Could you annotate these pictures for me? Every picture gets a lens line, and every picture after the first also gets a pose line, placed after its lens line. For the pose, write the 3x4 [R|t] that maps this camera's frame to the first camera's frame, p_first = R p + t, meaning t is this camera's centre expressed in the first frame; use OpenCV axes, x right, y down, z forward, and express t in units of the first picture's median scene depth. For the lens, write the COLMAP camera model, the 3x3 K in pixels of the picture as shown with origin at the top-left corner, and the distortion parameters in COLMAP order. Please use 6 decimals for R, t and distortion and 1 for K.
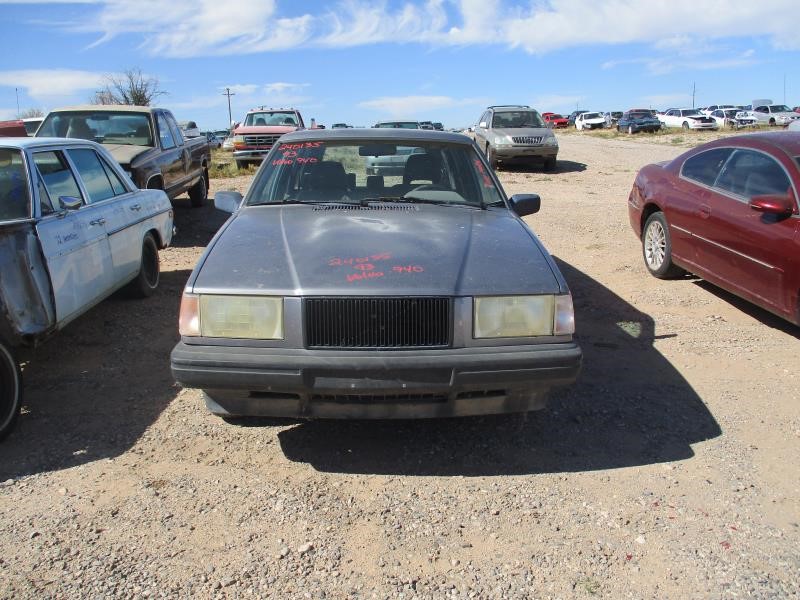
lens RADIAL K [[689.1, 0, 409.5], [0, 689.1, 298.9], [0, 0, 1]] dist [-0.000196, 0.006839]
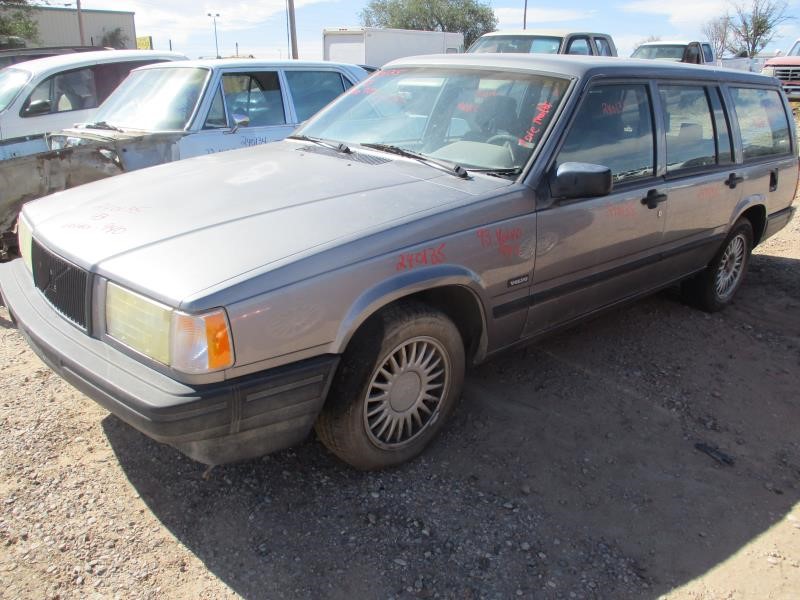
lens RADIAL K [[689.1, 0, 409.5], [0, 689.1, 298.9], [0, 0, 1]] dist [-0.000196, 0.006839]
pose [[0.638679, 0.255609, -0.725778, 0.603220], [-0.187775, 0.966472, 0.175138, -0.118688], [0.746210, 0.024426, 0.665262, 0.528569]]
